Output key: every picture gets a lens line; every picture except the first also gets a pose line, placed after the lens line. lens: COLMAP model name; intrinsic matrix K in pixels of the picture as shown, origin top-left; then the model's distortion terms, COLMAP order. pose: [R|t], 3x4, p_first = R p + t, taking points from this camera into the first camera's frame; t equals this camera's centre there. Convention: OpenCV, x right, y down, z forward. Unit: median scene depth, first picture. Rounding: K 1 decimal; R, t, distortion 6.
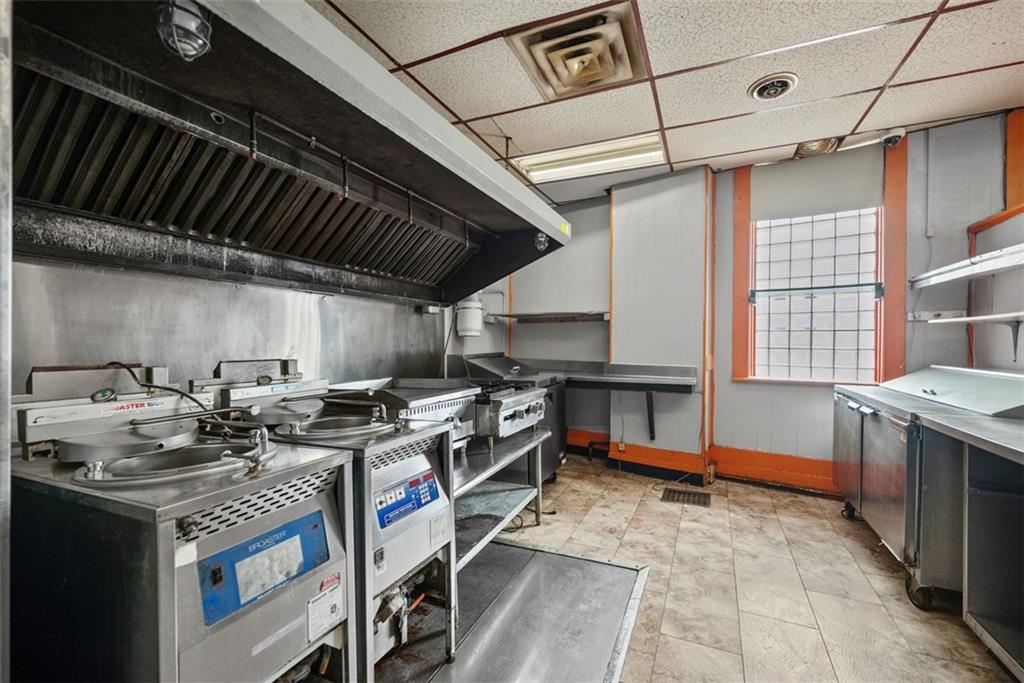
lens RADIAL K [[423.8, 0, 518.5], [0, 423.8, 346.4], [0, 0, 1]] dist [-0.000661, -0.000190]
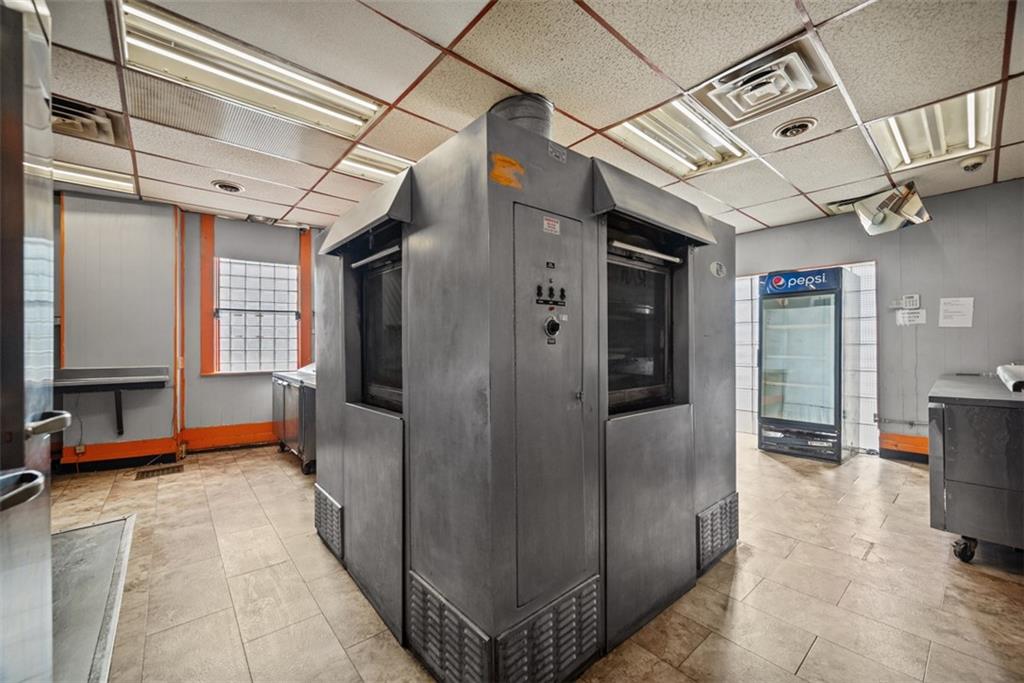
lens RADIAL K [[406.7, 0, 518.4], [0, 406.7, 343.1], [0, 0, 1]] dist [-0.003336, -0.000192]
pose [[0.417845, -0.003010, 0.908513, -0.242228], [0.014835, 0.999884, -0.003510, -0.001287], [-0.908397, 0.014944, 0.417841, -0.449741]]
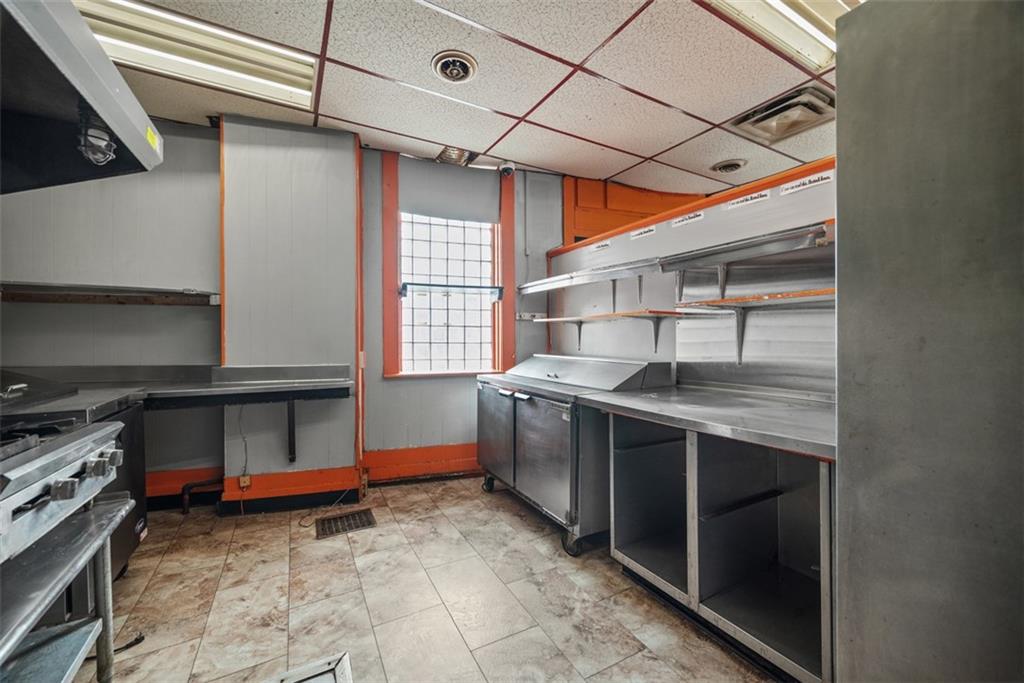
lens RADIAL K [[406.7, 0, 518.4], [0, 406.7, 343.1], [0, 0, 1]] dist [-0.003336, -0.000192]
pose [[0.594066, -0.010934, 0.804342, -0.040259], [0.009547, 0.999933, 0.006542, 0.001279], [-0.804360, 0.003793, 0.594130, 0.251981]]
